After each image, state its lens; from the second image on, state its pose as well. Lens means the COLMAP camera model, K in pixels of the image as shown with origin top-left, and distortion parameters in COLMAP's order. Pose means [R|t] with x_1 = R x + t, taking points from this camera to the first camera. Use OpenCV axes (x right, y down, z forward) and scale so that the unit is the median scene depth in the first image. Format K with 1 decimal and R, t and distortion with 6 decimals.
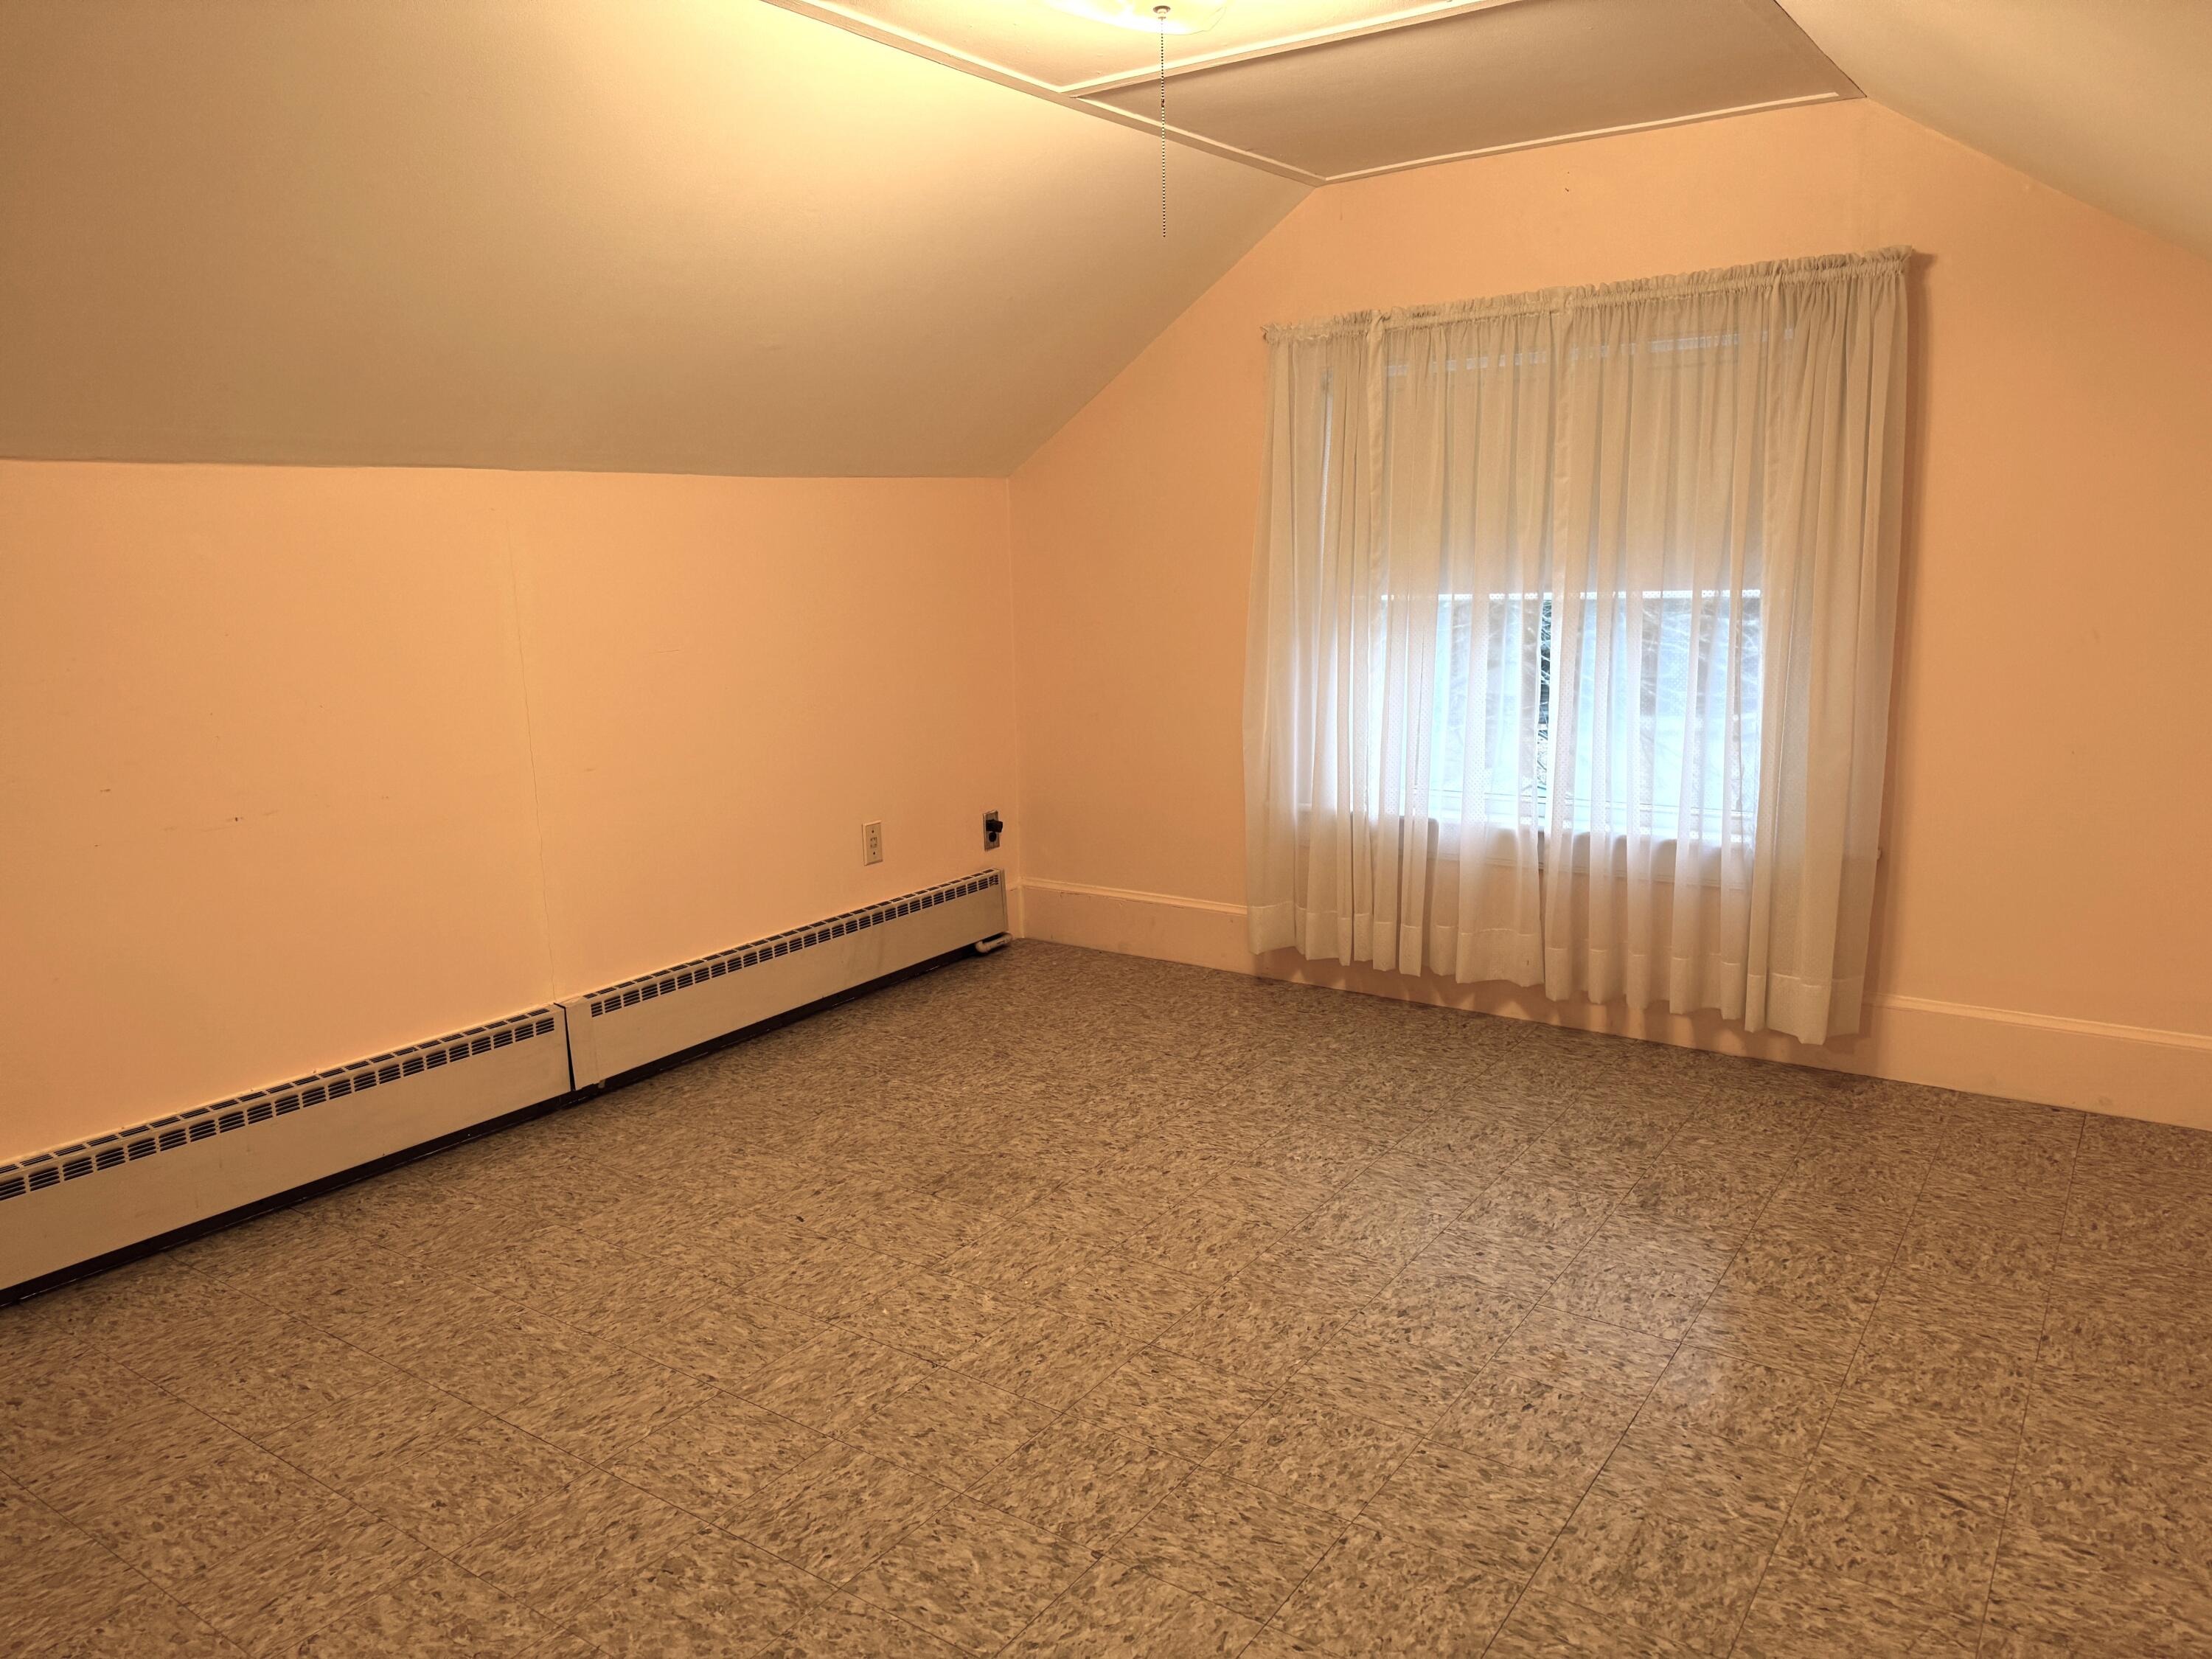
lens RADIAL K [[1585.3, 0, 1094.2], [0, 1585.3, 903.1], [0, 0, 1]] dist [0.061184, -0.034680]
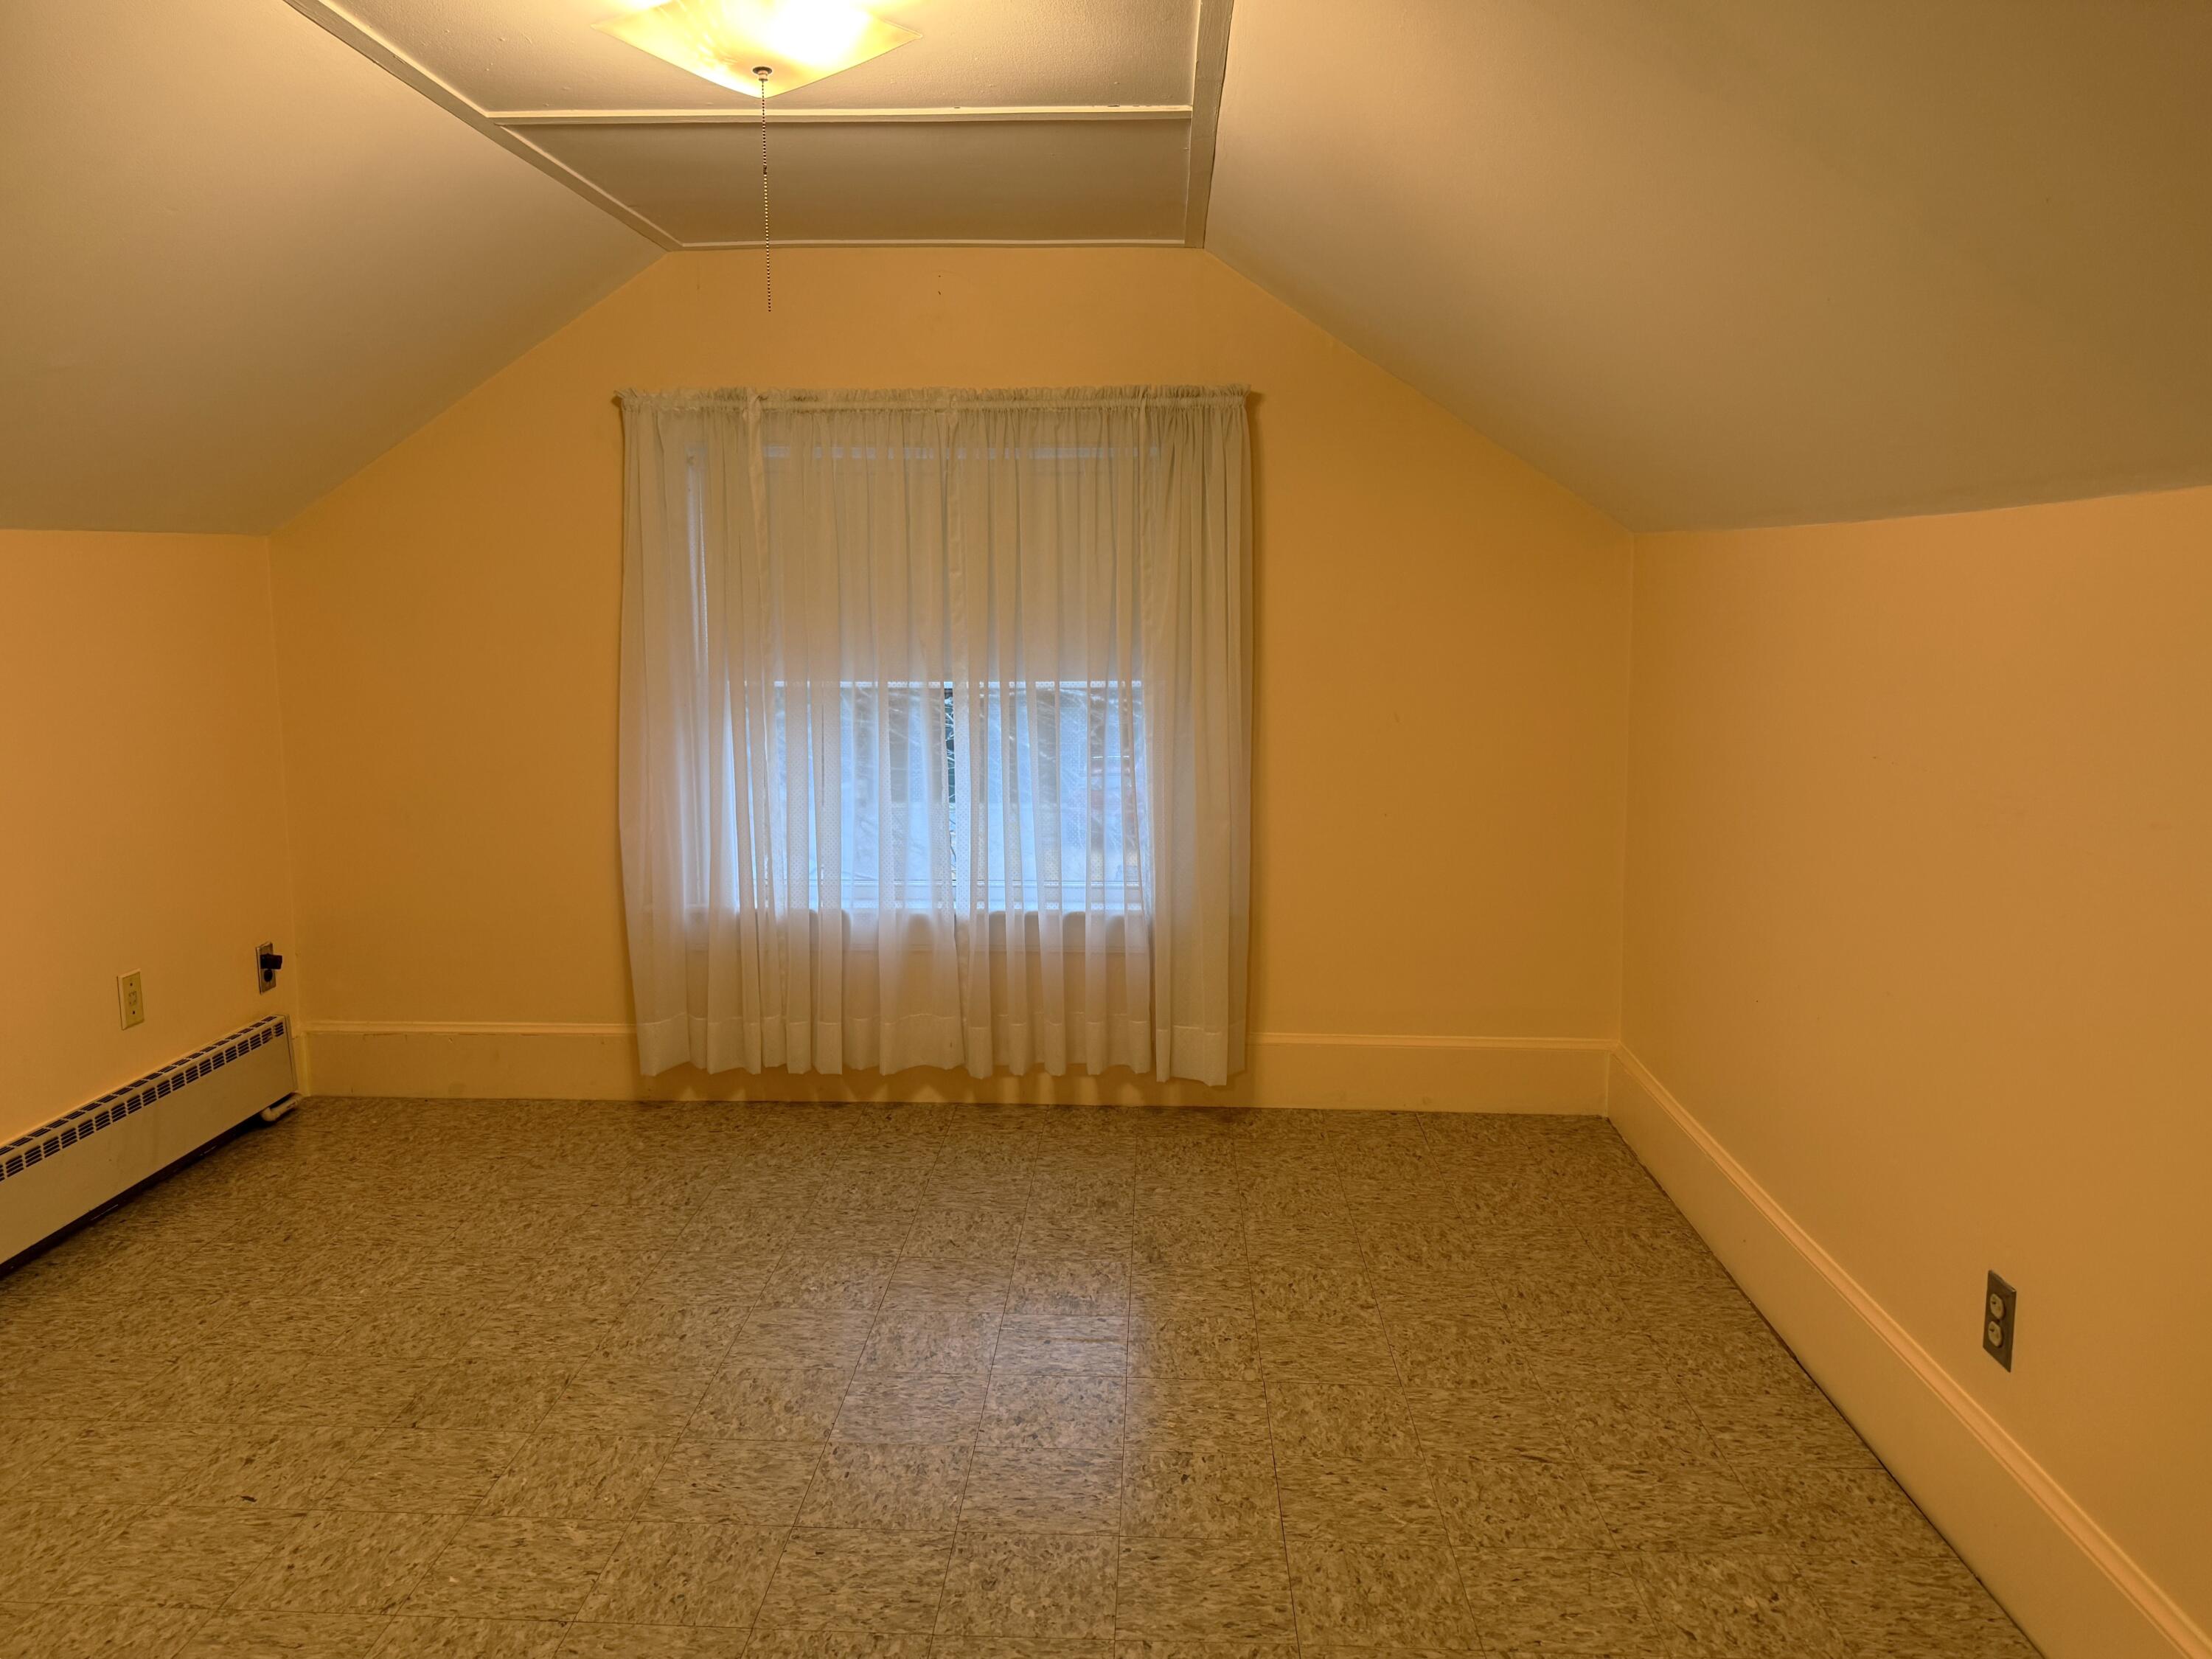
lens RADIAL K [[1677.4, 0, 1117.8], [0, 1677.4, 881.0], [0, 0, 1]] dist [0.221975, -0.426240]
pose [[0.844534, -0.073958, 0.530371, -0.226079], [0.105005, 0.994061, -0.028587, -0.027745], [-0.525107, 0.079834, 0.847284, 0.042842]]
